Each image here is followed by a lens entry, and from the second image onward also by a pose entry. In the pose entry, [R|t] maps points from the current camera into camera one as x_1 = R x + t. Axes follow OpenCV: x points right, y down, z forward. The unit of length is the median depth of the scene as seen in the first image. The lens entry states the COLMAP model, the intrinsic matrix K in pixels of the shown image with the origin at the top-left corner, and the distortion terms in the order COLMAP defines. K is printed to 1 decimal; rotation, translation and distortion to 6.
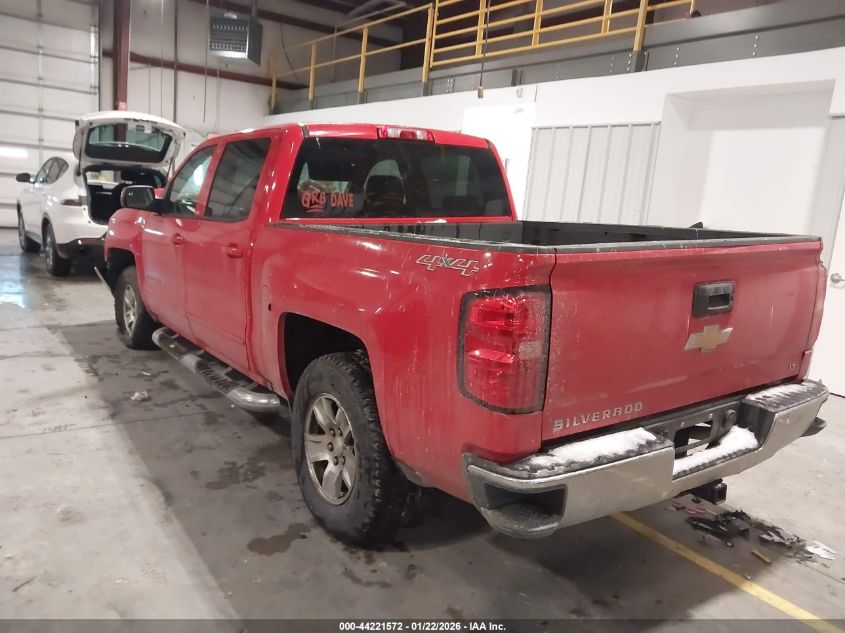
lens RADIAL K [[649.6, 0, 422.5], [0, 649.6, 316.5], [0, 0, 1]] dist [0.000591, -0.001462]
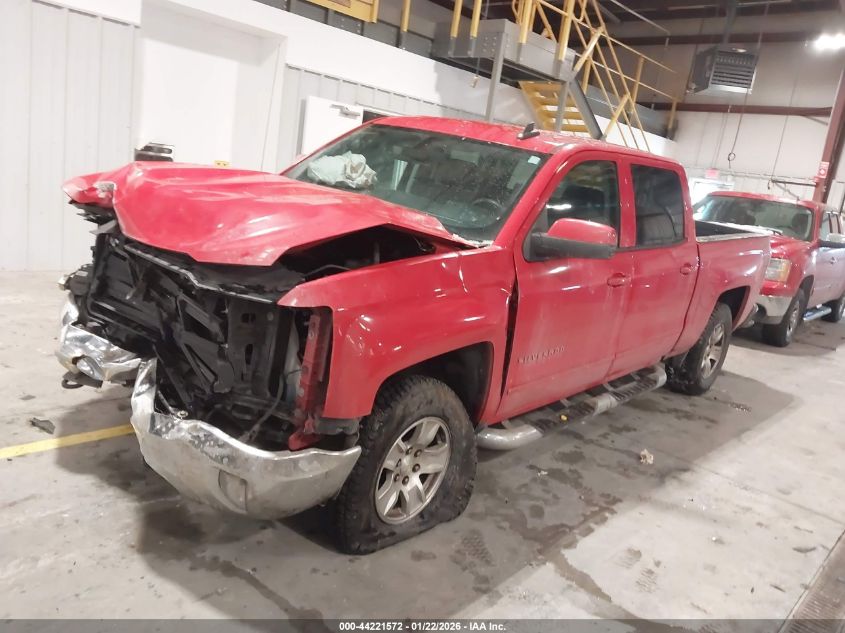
lens RADIAL K [[649.6, 0, 422.5], [0, 649.6, 316.5], [0, 0, 1]] dist [0.000591, -0.001462]
pose [[-0.187299, -0.316310, 0.929982, -1.127385], [0.032602, 0.944213, 0.327717, -0.352471], [-0.981762, 0.091700, -0.166538, 1.406515]]
